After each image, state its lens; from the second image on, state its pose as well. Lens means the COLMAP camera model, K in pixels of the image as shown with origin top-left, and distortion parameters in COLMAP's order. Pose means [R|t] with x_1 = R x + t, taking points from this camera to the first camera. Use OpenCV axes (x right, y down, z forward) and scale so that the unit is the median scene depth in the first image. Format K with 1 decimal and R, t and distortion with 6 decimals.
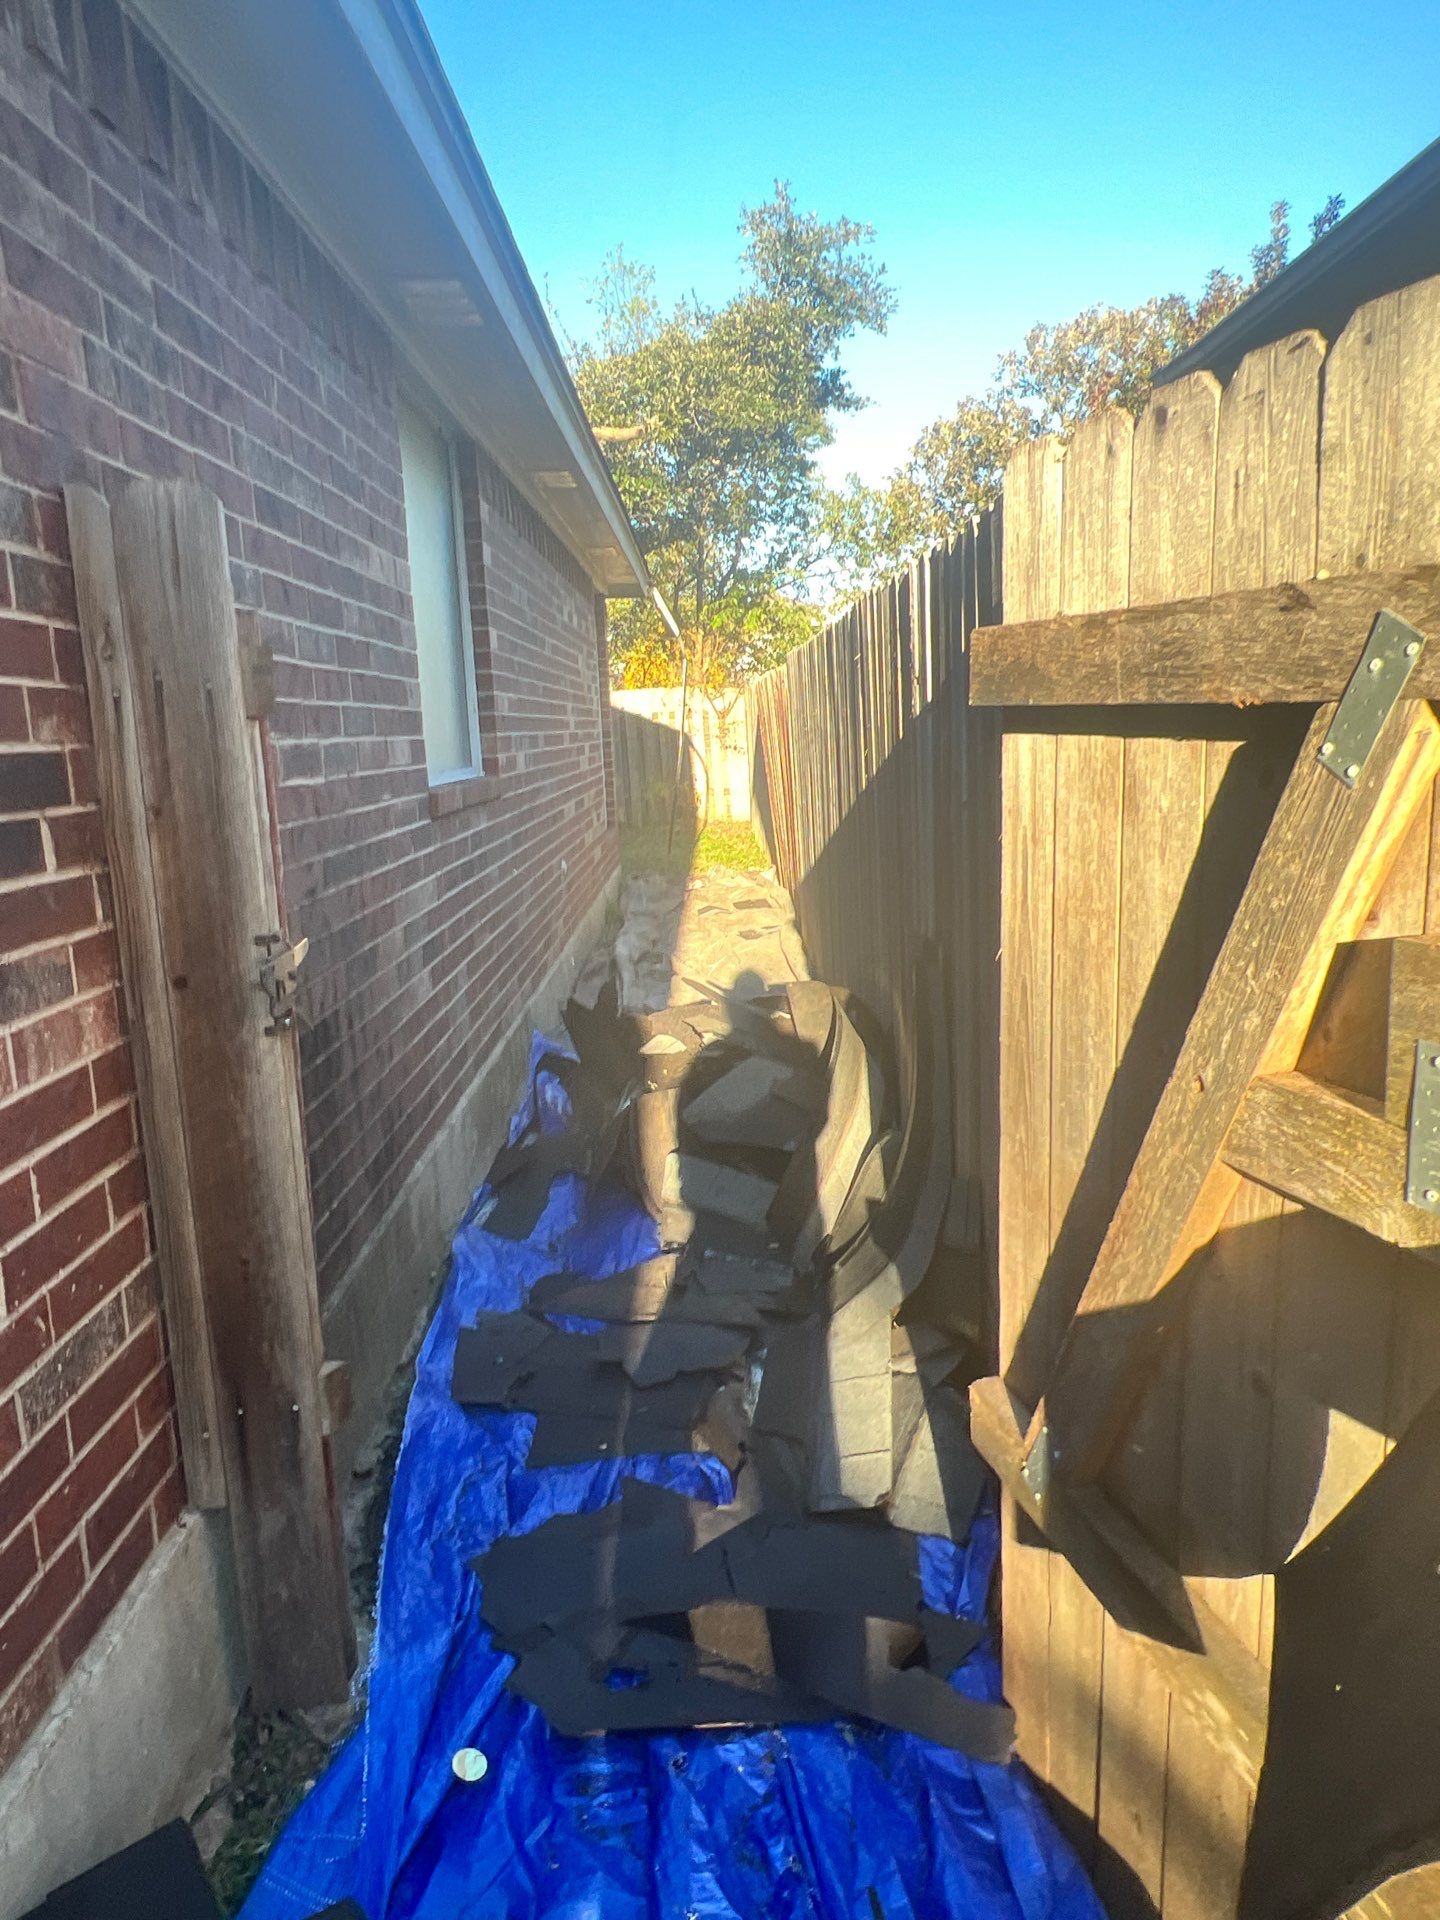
lens RADIAL K [[1254.2, 0, 720.0], [0, 1254.2, 960.0], [0, 0, 1]] dist [0.008100, -0.009757]
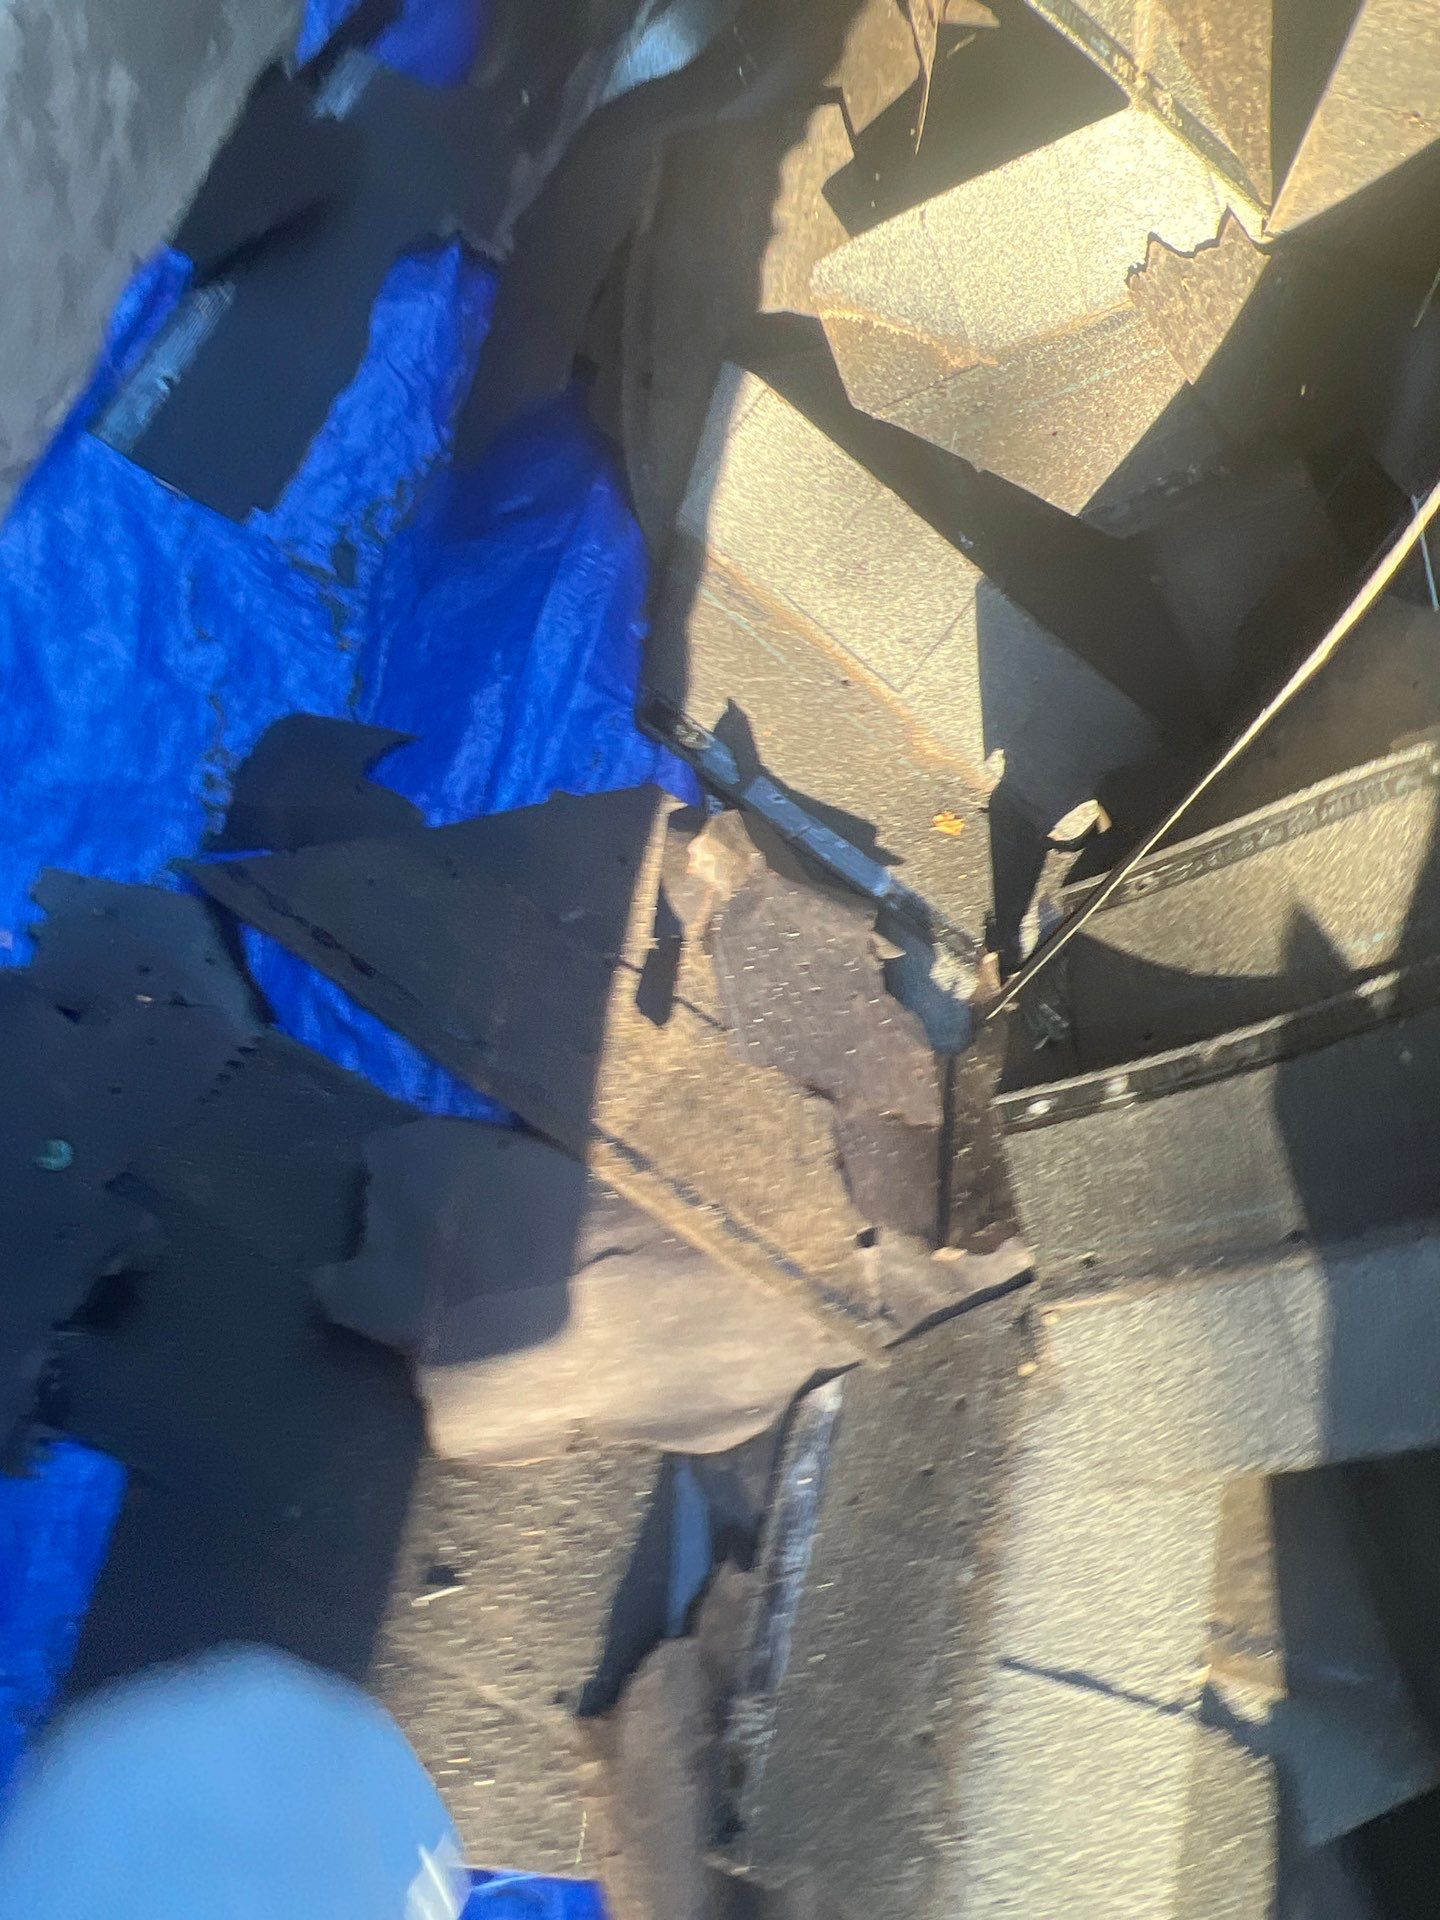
lens RADIAL K [[1254.2, 0, 720.0], [0, 1254.2, 960.0], [0, 0, 1]] dist [0.008100, -0.009757]
pose [[0.959801, 0.232953, 0.156574, -0.060223], [-0.266982, 0.585553, 0.765407, -0.003977], [0.086622, -0.776441, 0.624209, 0.694625]]
